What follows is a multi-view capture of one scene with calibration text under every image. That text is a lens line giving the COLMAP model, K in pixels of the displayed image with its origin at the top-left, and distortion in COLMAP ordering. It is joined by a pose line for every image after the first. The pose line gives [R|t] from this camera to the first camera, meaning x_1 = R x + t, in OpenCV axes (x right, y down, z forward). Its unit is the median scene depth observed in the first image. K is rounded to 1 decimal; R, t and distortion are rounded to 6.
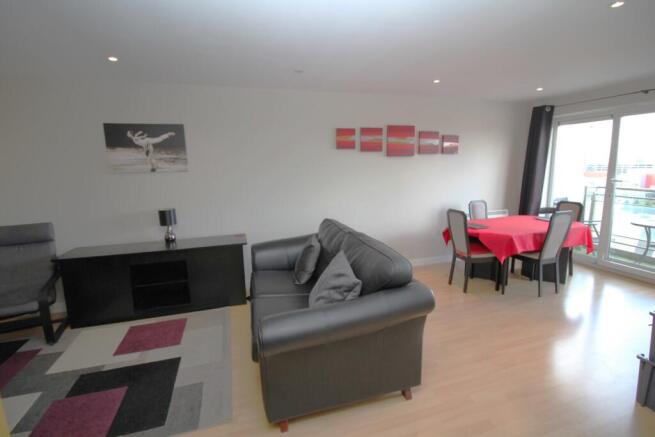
lens RADIAL K [[304.8, 0, 332.2], [0, 304.8, 220.0], [0, 0, 1]] dist [0.004504, 0.000082]
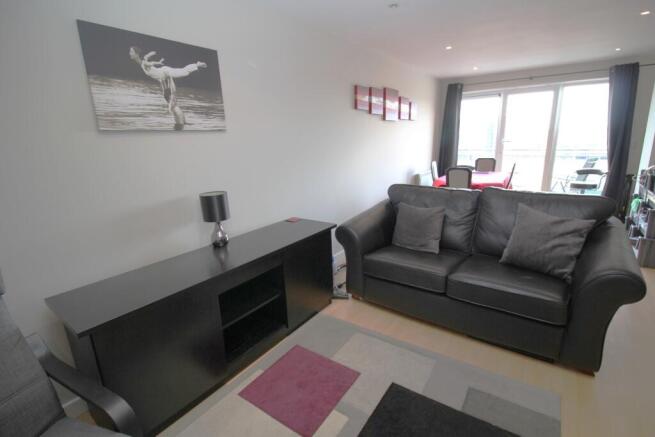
lens RADIAL K [[304.8, 0, 332.9], [0, 304.8, 219.2], [0, 0, 1]] dist [0.004504, 0.000082]
pose [[0.792599, -0.164705, 0.587077, -0.711437], [0.134735, 0.986335, 0.094815, -0.010918], [-0.594671, 0.003950, 0.803960, 0.375364]]
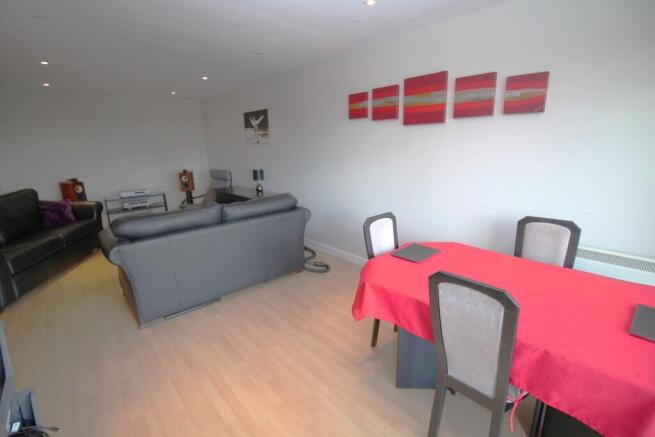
lens RADIAL K [[304.8, 0, 330.7], [0, 304.8, 215.1], [0, 0, 1]] dist [0.004504, 0.000082]
pose [[0.417712, 0.224134, -0.880500, 0.951560], [-0.141634, 0.973311, 0.180567, -0.135092], [0.897472, 0.049283, 0.438309, 0.676202]]
